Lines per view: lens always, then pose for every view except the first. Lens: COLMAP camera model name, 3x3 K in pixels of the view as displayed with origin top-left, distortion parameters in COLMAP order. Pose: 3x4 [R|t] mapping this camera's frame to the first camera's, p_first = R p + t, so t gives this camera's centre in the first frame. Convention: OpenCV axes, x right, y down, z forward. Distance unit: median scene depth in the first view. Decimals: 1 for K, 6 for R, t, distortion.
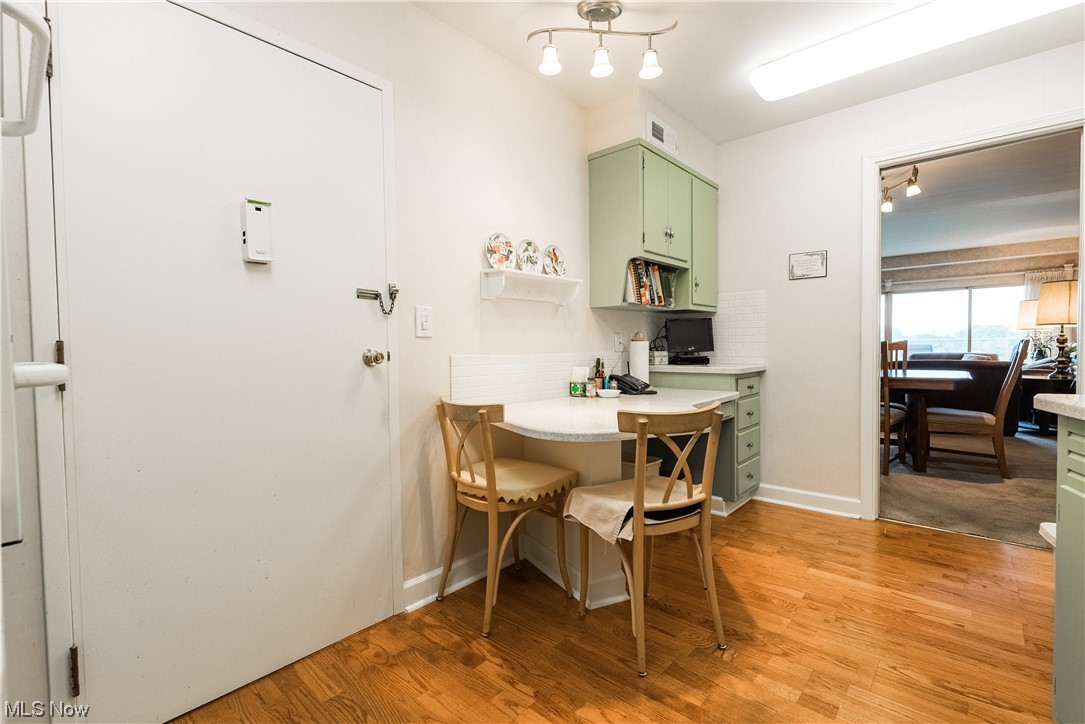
lens RADIAL K [[484.8, 0, 533.0], [0, 484.8, 361.0], [0, 0, 1]] dist [-0.003346, -0.000293]
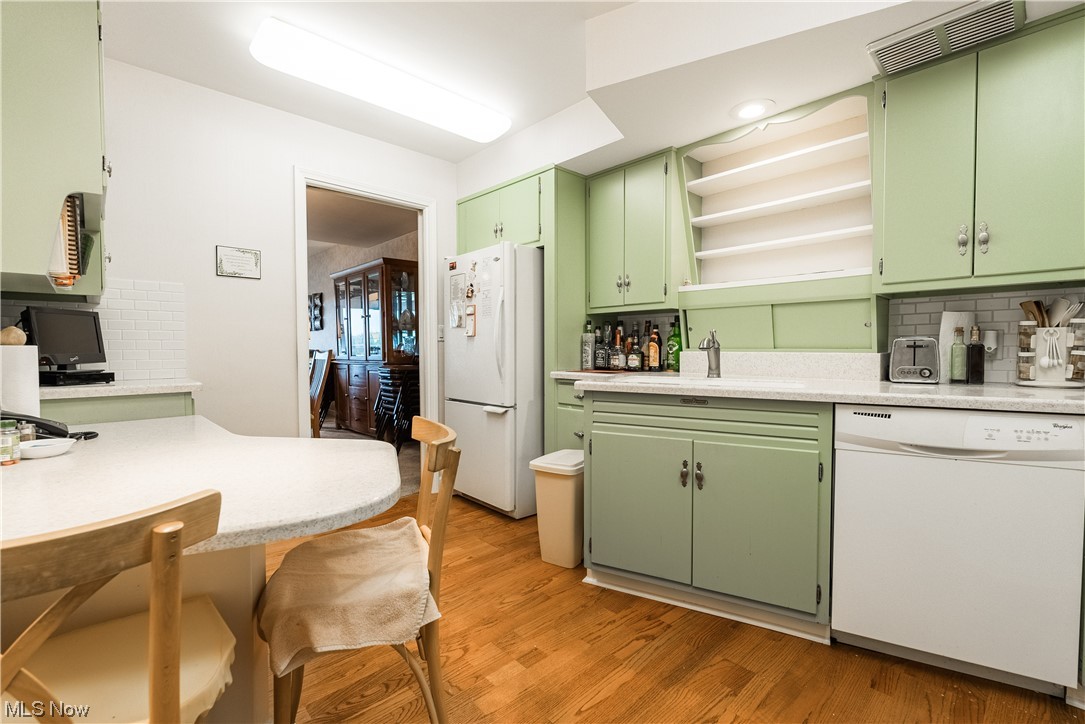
lens RADIAL K [[484.8, 0, 534.6], [0, 484.8, 359.1], [0, 0, 1]] dist [-0.003346, -0.000293]
pose [[0.084169, -0.012318, 0.996375, -0.353373], [0.034178, 0.999371, 0.009468, -0.016278], [-0.995865, 0.033257, 0.084537, 0.529117]]
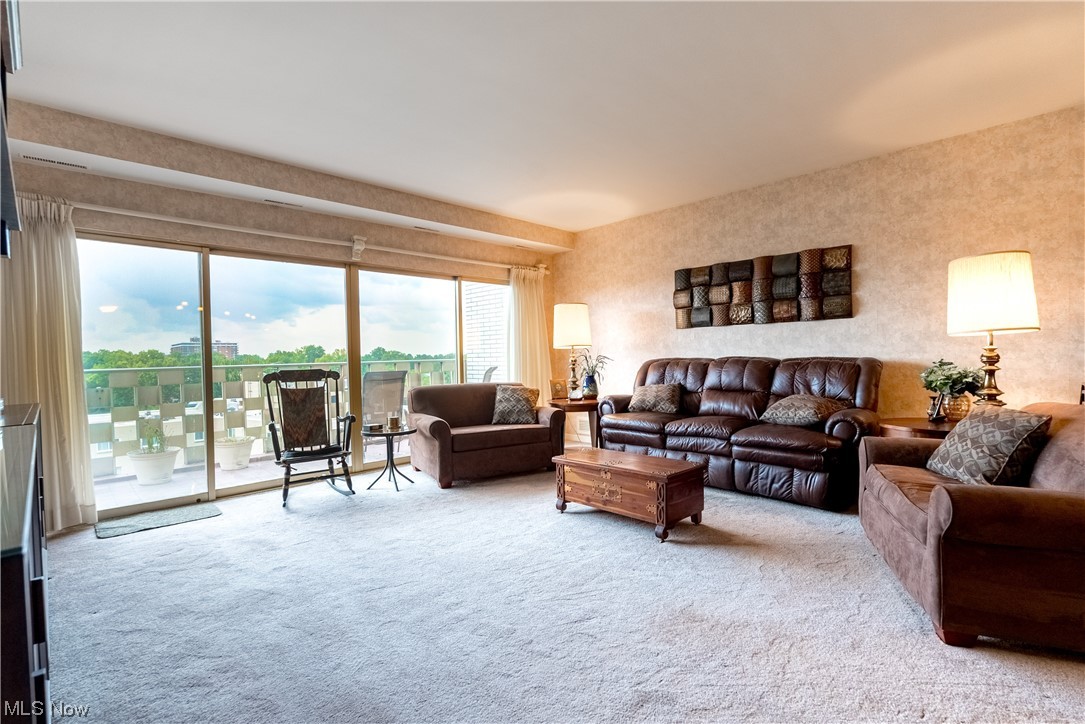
lens RADIAL K [[484.8, 0, 534.9], [0, 484.8, 367.9], [0, 0, 1]] dist [-0.003346, -0.000293]
pose [[0.046462, -0.012462, 0.998842, 1.139743], [0.053411, 0.998523, 0.009974, -0.149892], [-0.997491, 0.052886, 0.047059, 3.446527]]
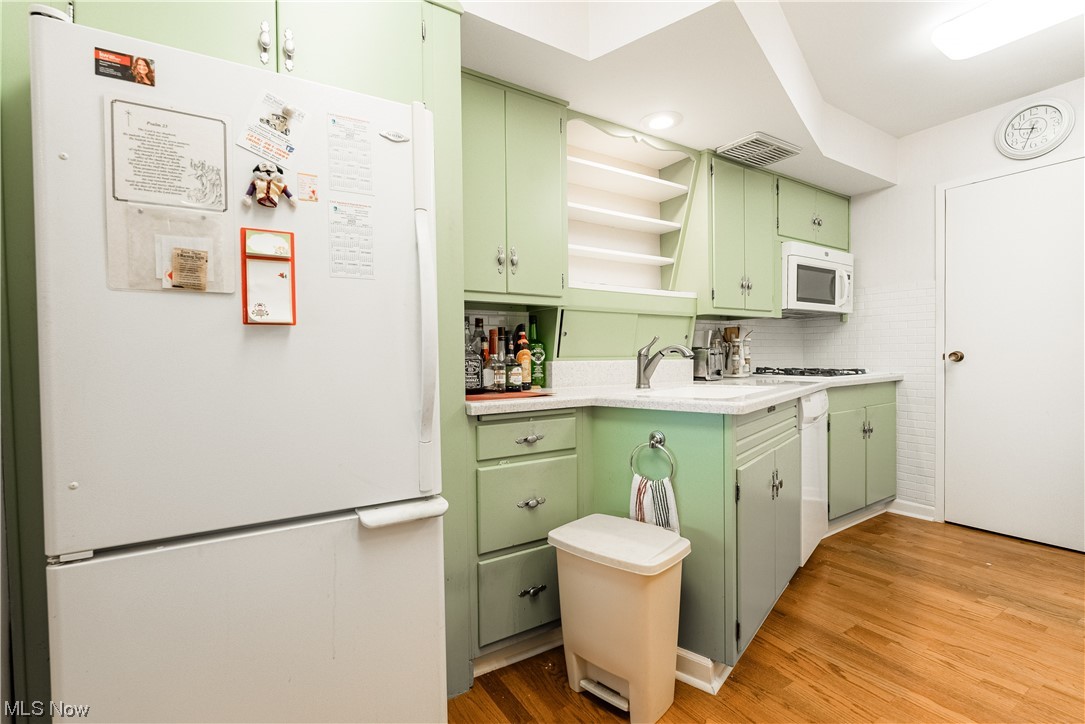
lens RADIAL K [[484.8, 0, 542.9], [0, 484.8, 359.3], [0, 0, 1]] dist [-0.003346, -0.000293]
pose [[-0.966607, 0.024086, 0.255129, 0.639826], [0.033442, 0.998915, 0.032397, -0.047328], [-0.254072, 0.039848, -0.966364, 1.197678]]
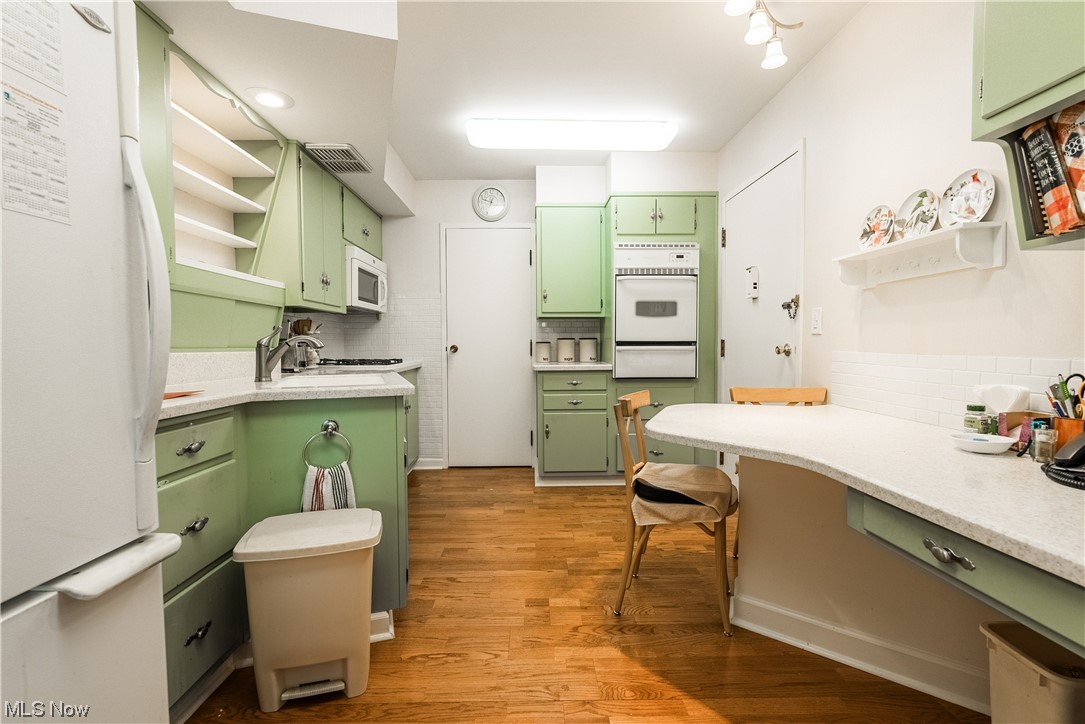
lens RADIAL K [[484.8, 0, 538.5], [0, 484.8, 355.1], [0, 0, 1]] dist [-0.003346, -0.000293]
pose [[-0.723932, 0.032640, -0.689099, 0.935052], [-0.005060, 0.998602, 0.052616, -0.050221], [0.689853, 0.041577, -0.722754, 1.213193]]
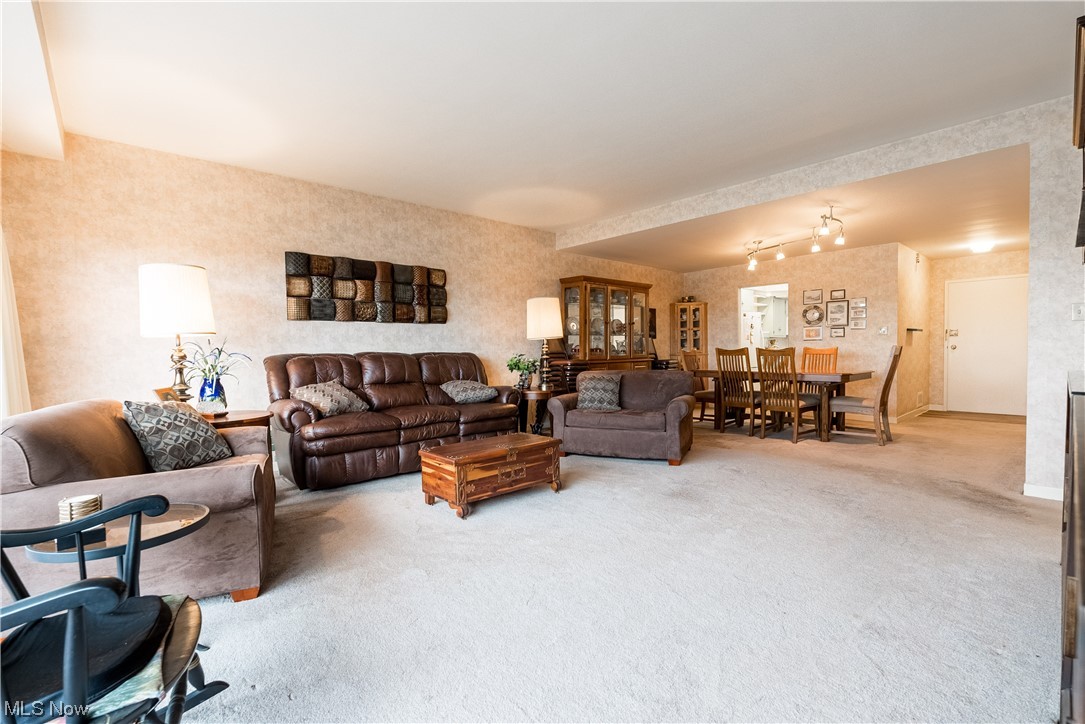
lens RADIAL K [[484.8, 0, 536.2], [0, 484.8, 361.2], [0, 0, 1]] dist [-0.003346, -0.000293]
pose [[-0.994322, 0.020880, 0.104340, 2.268136], [0.026966, 0.997995, 0.057265, -0.193545], [-0.102935, 0.059753, -0.992892, 4.728028]]
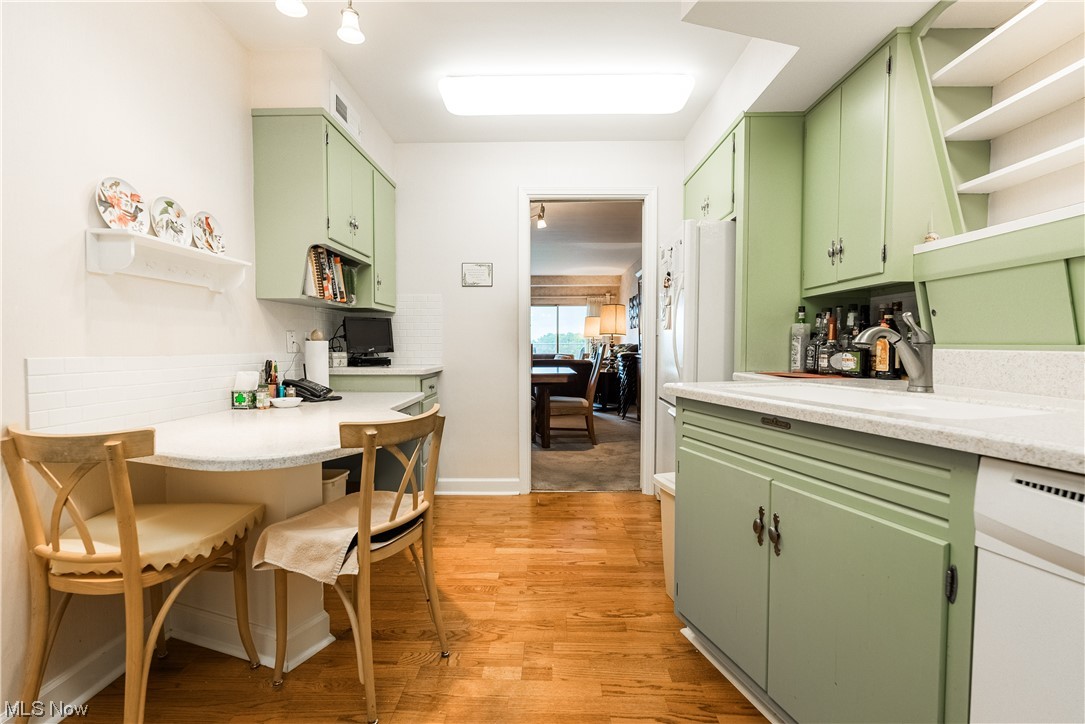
lens RADIAL K [[484.8, 0, 537.7], [0, 484.8, 363.1], [0, 0, 1]] dist [-0.003346, -0.000293]
pose [[0.754436, -0.012935, 0.656246, -0.075971], [0.011706, 0.999912, 0.006251, -0.001213], [-0.656269, 0.002966, 0.754521, 0.099642]]
